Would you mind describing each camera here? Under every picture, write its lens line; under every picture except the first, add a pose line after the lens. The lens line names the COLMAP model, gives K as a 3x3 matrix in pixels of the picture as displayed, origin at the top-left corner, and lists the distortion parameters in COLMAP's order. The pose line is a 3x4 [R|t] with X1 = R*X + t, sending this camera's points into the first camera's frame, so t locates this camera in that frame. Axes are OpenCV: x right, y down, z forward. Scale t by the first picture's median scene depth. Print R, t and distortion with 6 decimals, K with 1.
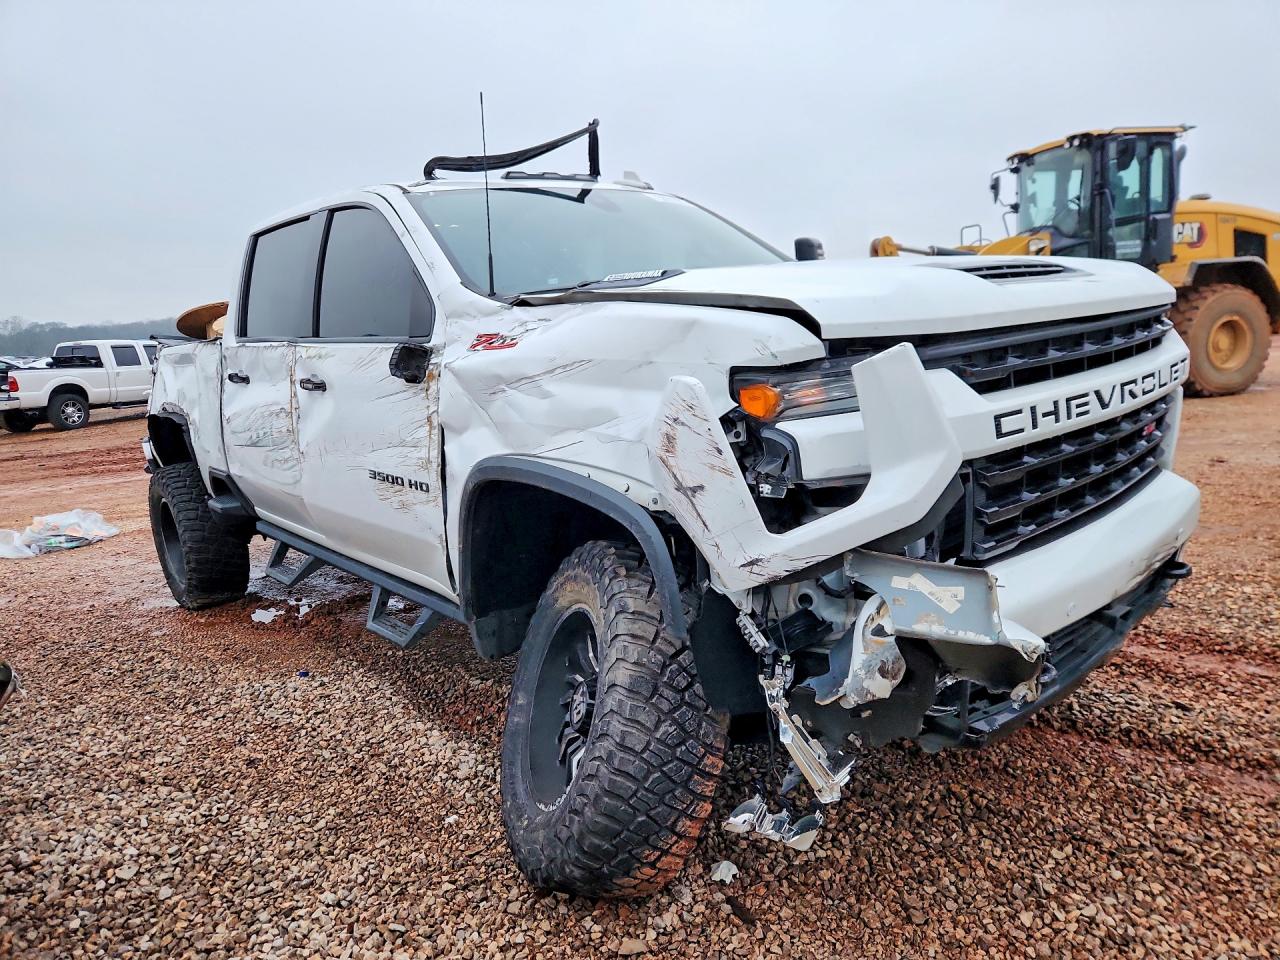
lens RADIAL K [[910.6, 0, 640.2], [0, 910.6, 479.8], [0, 0, 1]] dist [0.012544, -0.006457]
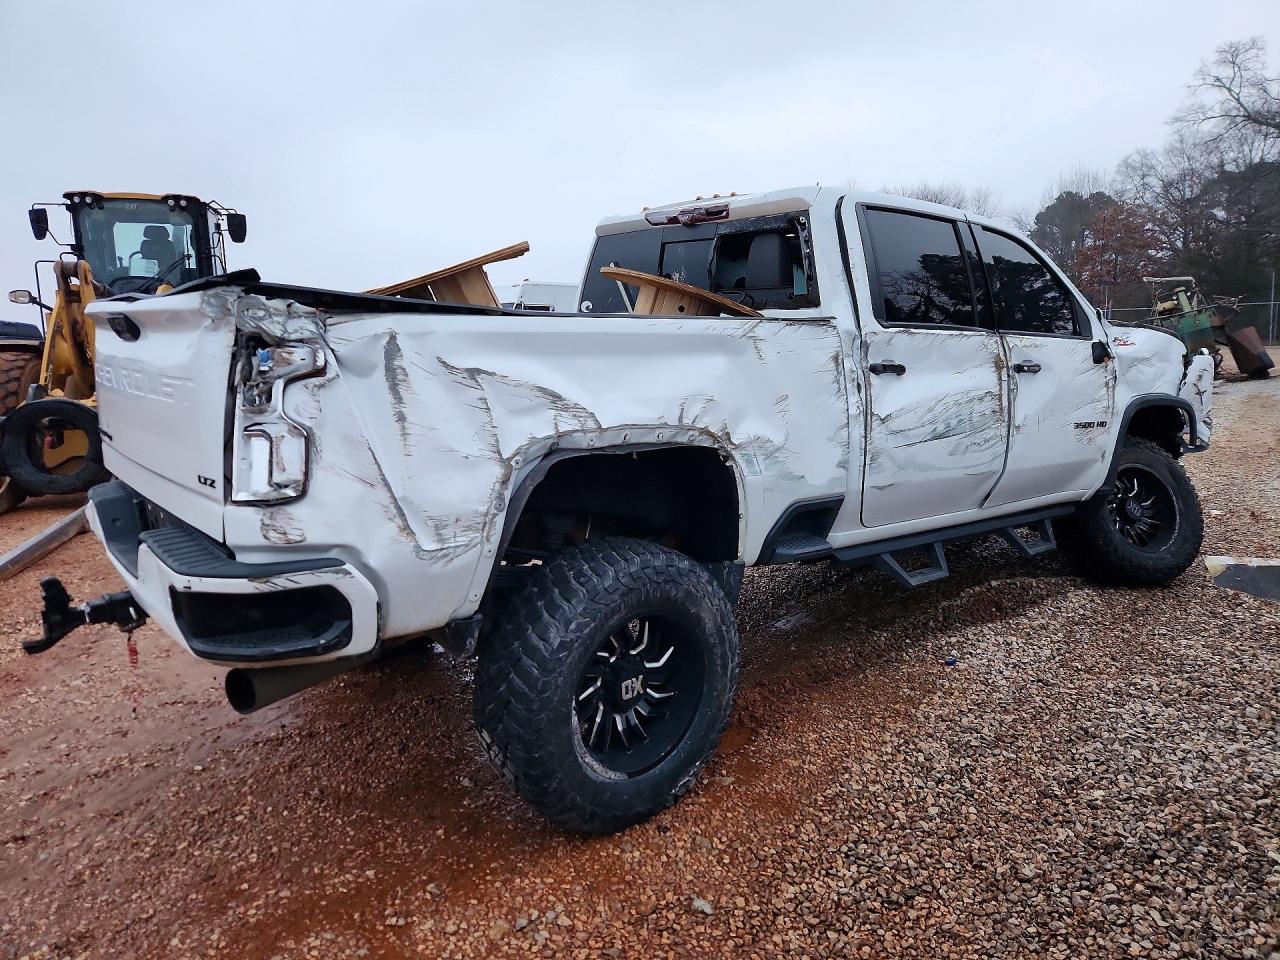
lens RADIAL K [[910.6, 0, 640.5], [0, 910.6, 483.3], [0, 0, 1]] dist [0.012544, -0.006457]
pose [[0.006044, -0.081328, 0.996669, -1.498181], [0.177267, 0.980989, 0.078974, -0.131756], [-0.984144, 0.176199, 0.020345, 1.408326]]
